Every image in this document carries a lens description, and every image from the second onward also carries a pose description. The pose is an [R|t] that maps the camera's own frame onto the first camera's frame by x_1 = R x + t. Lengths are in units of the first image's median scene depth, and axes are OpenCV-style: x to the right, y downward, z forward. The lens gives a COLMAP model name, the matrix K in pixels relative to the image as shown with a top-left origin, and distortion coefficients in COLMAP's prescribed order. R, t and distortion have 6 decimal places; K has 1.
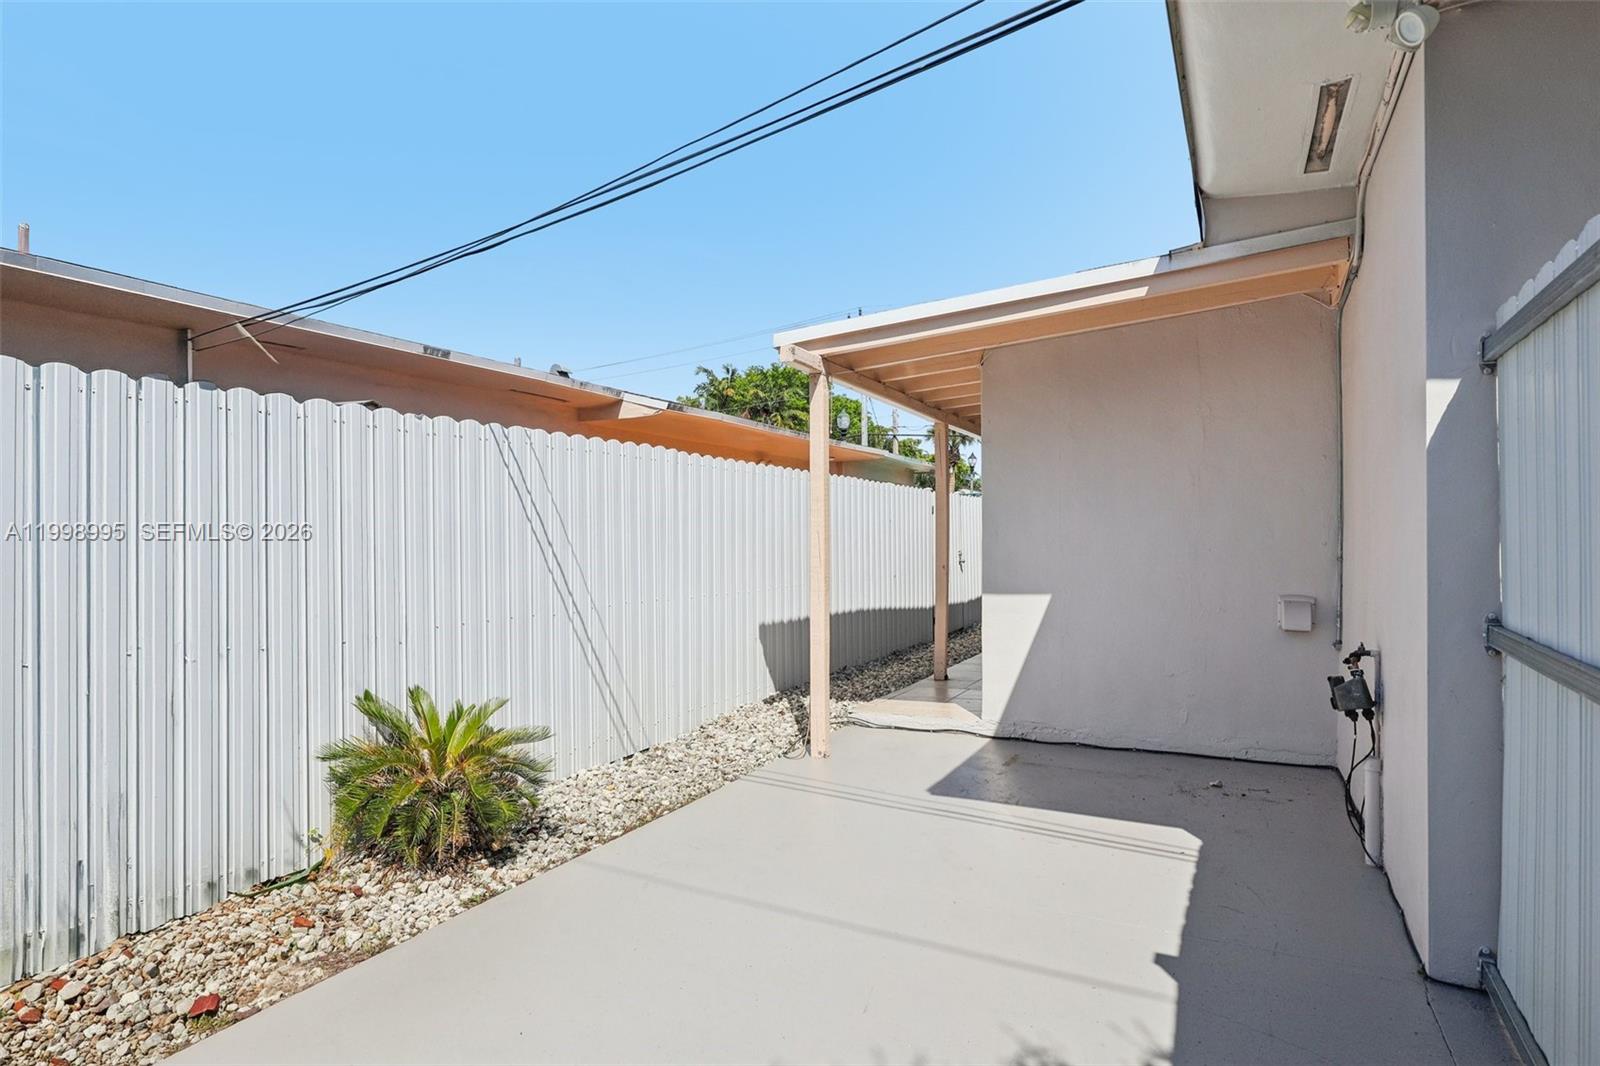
lens RADIAL K [[832.9, 0, 800.0], [0, 832.9, 533.0], [0, 0, 1]] dist [-0.020289, 0.000359]
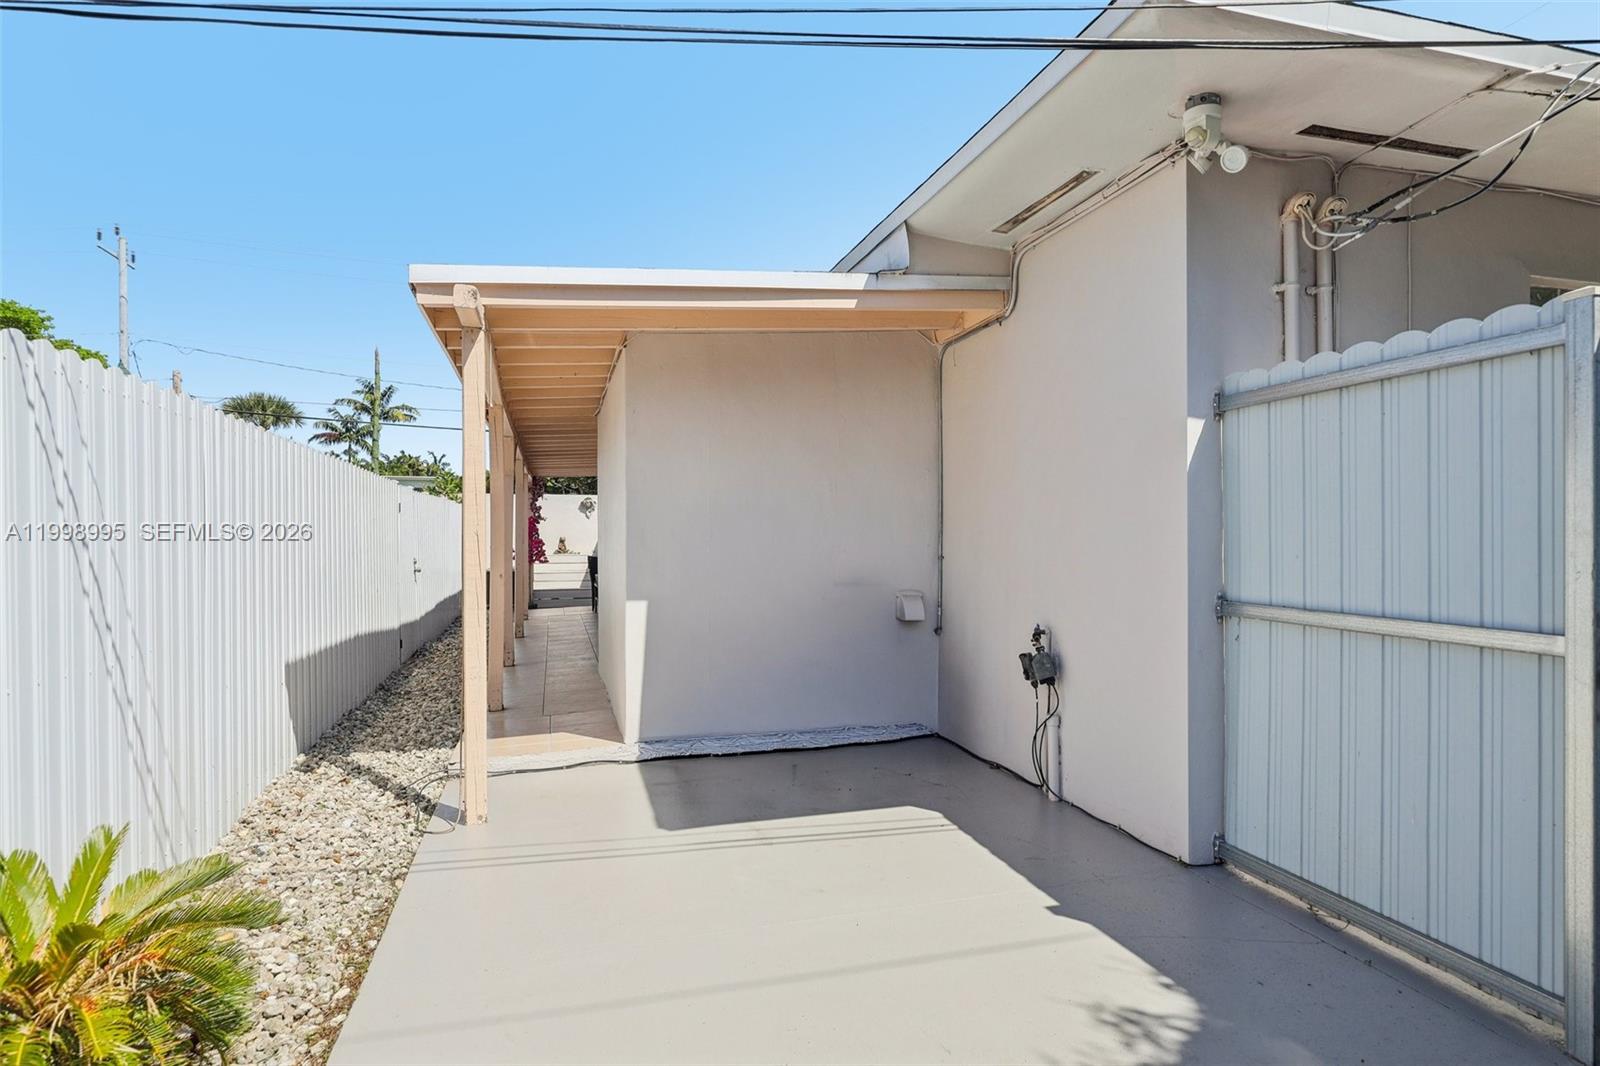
lens RADIAL K [[903.7, 0, 801.6], [0, 903.7, 547.0], [0, 0, 1]] dist [-0.001678, 0.000073]
pose [[0.717281, -0.005986, 0.696759, -0.447915], [-0.000447, 0.999959, 0.009051, 0.004716], [-0.696784, -0.006804, 0.717248, 0.238101]]
